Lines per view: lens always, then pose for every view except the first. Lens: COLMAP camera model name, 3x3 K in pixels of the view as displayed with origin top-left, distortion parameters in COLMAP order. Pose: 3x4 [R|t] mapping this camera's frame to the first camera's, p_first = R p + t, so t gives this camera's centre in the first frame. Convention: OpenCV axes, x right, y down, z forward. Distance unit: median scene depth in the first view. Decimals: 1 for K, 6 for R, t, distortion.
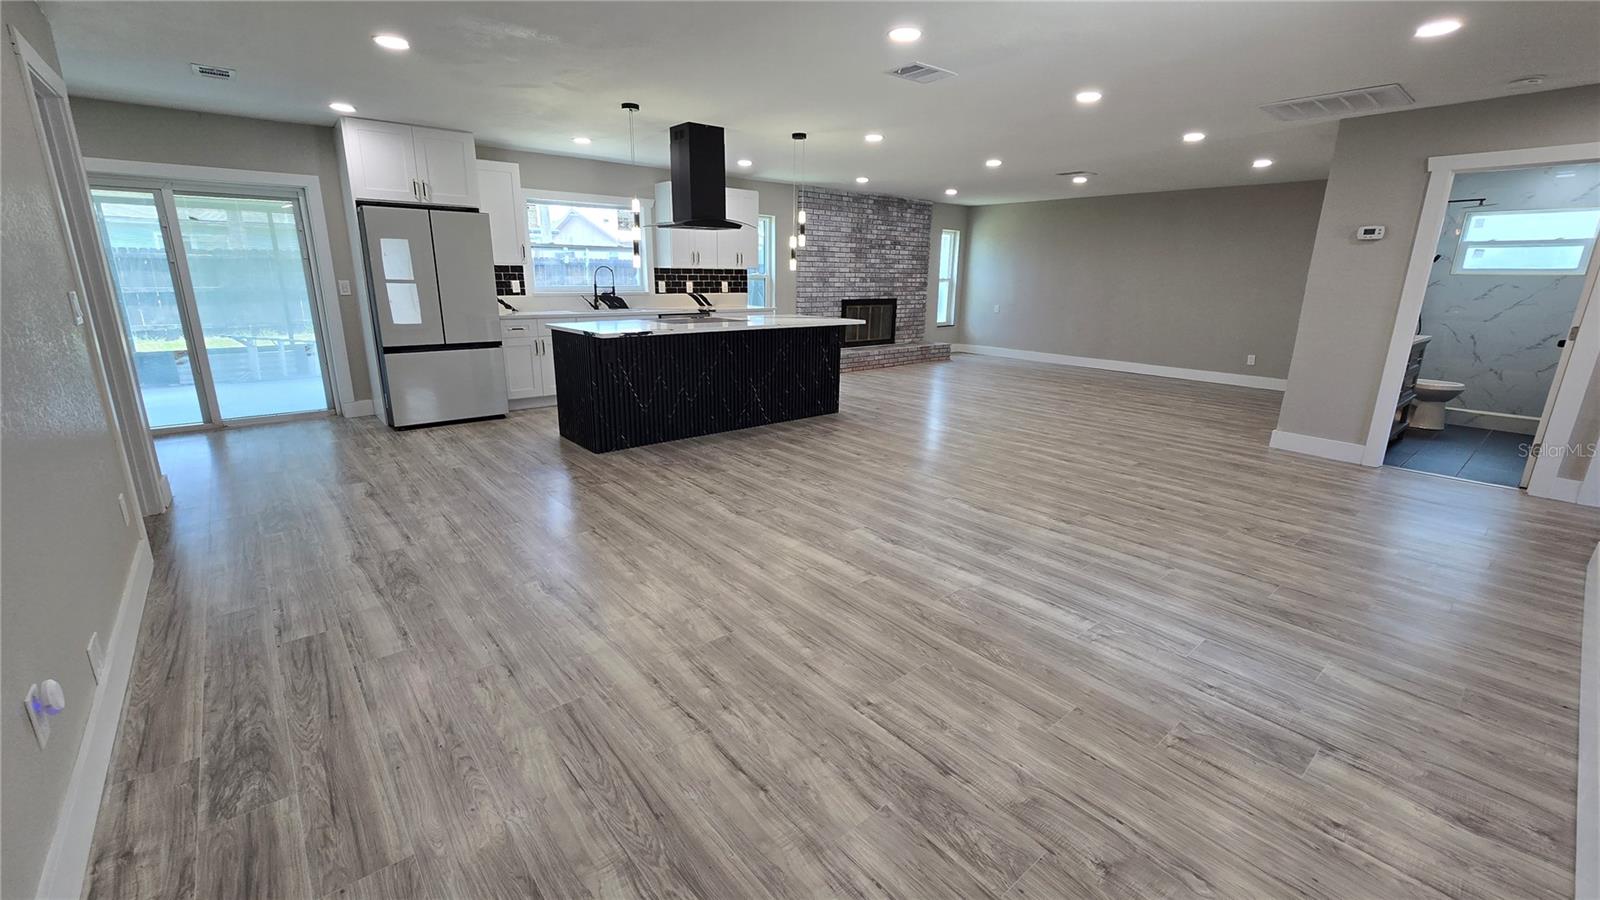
lens RADIAL K [[659.6, 0, 800.0], [0, 659.6, 450.0], [0, 0, 1]] dist [0.001048, -0.000034]
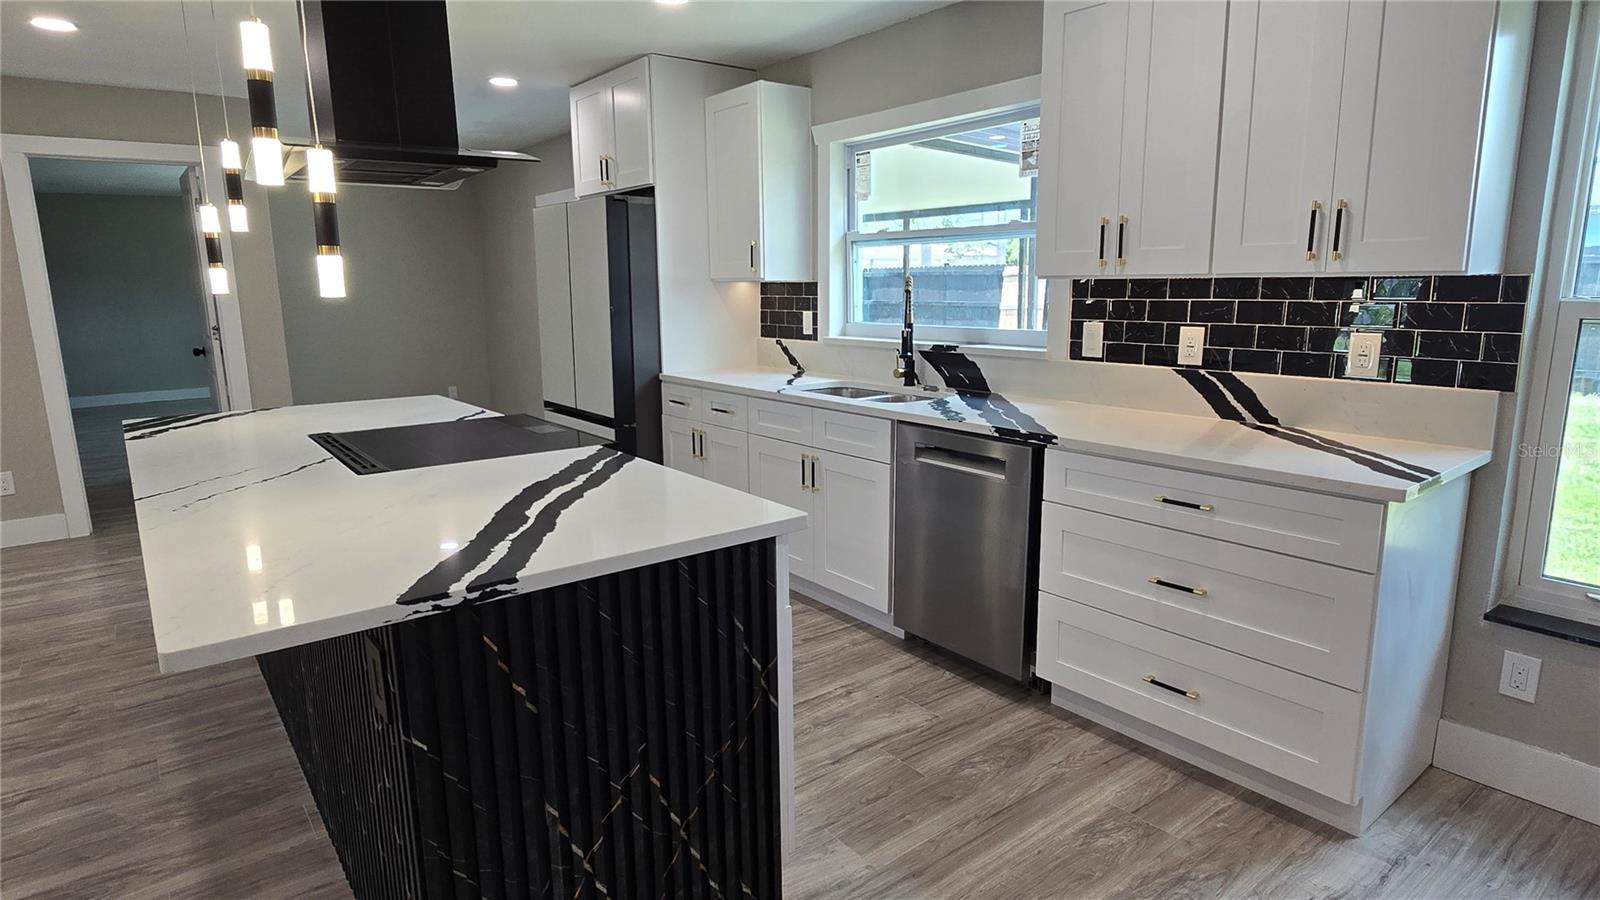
lens RADIAL K [[870.5, 0, 802.5], [0, 870.5, 442.6], [0, 0, 1]] dist [-0.004513, -0.001113]
pose [[-0.044760, 0.170976, -0.984258, 0.162185], [-0.246700, 0.952840, 0.176737, -0.187754], [0.968058, 0.250727, -0.000470, 0.690395]]
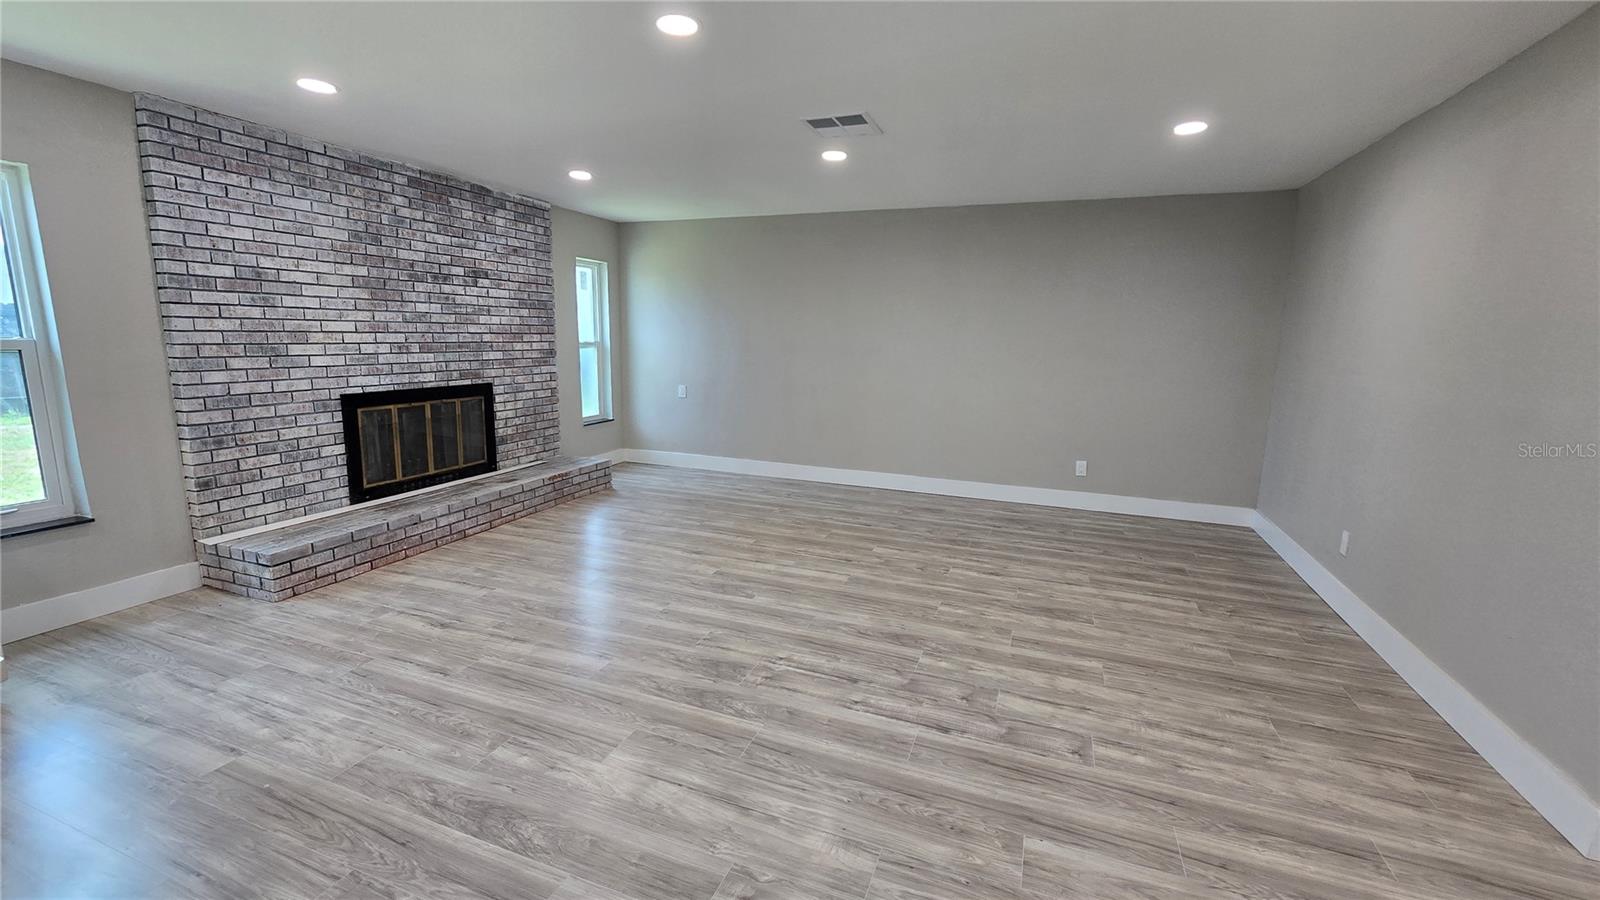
lens RADIAL K [[652.5, 0, 799.8], [0, 652.5, 443.6], [0, 0, 1]] dist [-0.001088, -0.000230]
pose [[0.876714, -0.076929, 0.474821, 0.117298], [0.117939, 0.991375, -0.057144, -0.133383], [-0.466330, 0.106099, 0.878225, 0.479828]]
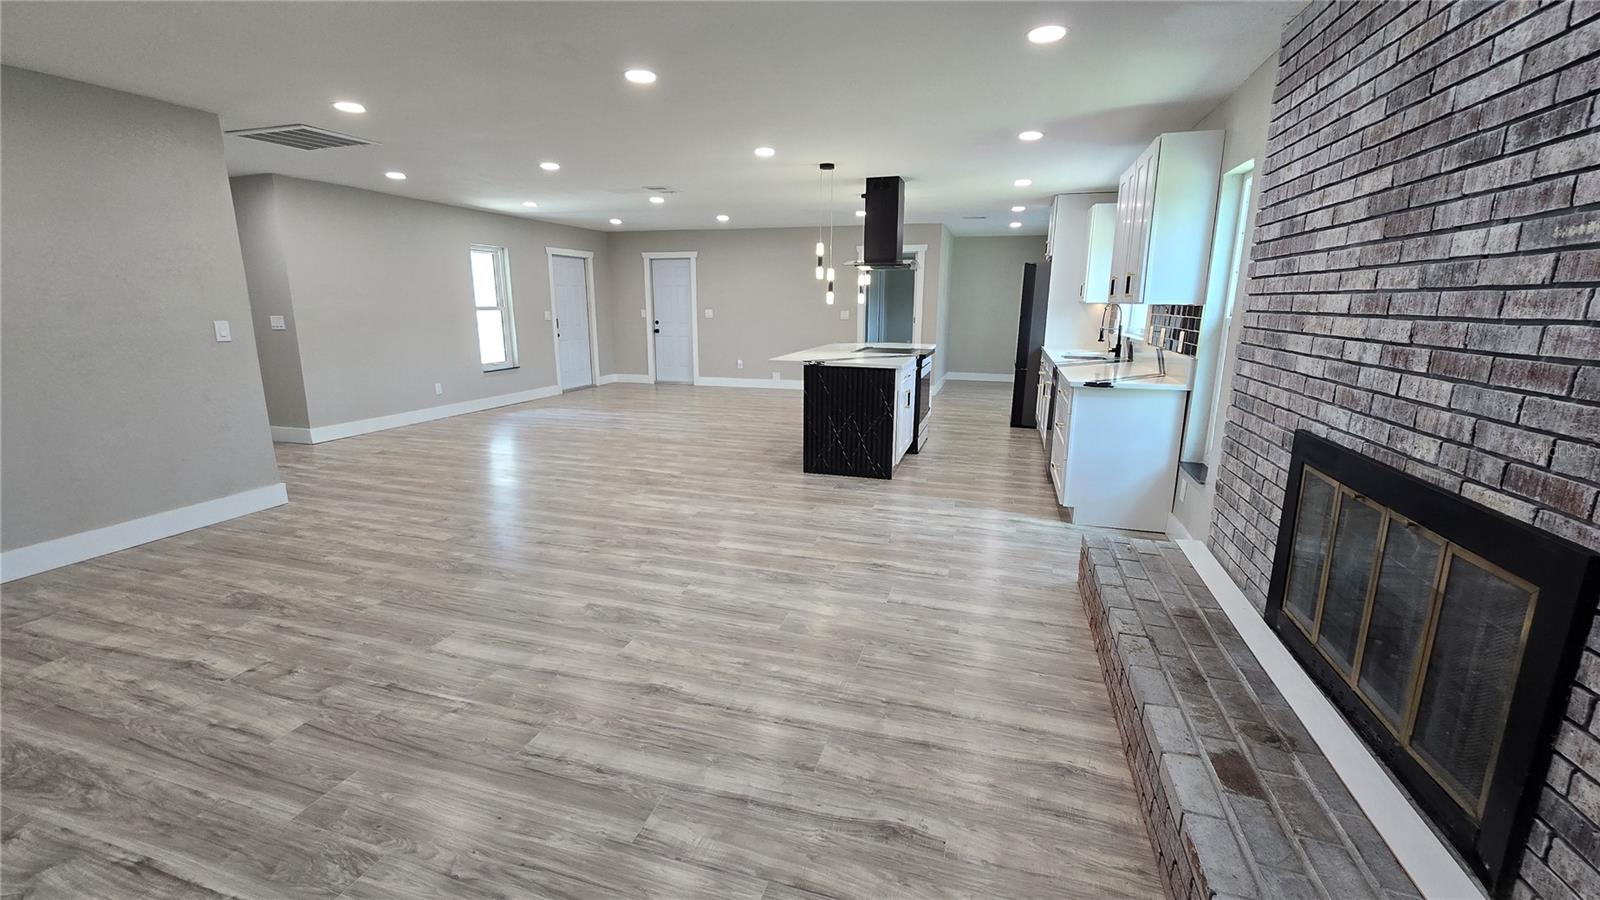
lens RADIAL K [[652.5, 0, 799.8], [0, 652.5, 443.6], [0, 0, 1]] dist [-0.001088, -0.000230]
pose [[-0.840595, 0.098956, -0.532549, 0.323400], [-0.156475, 0.896892, 0.413643, -0.280941], [0.518571, 0.431036, -0.738439, 1.043194]]
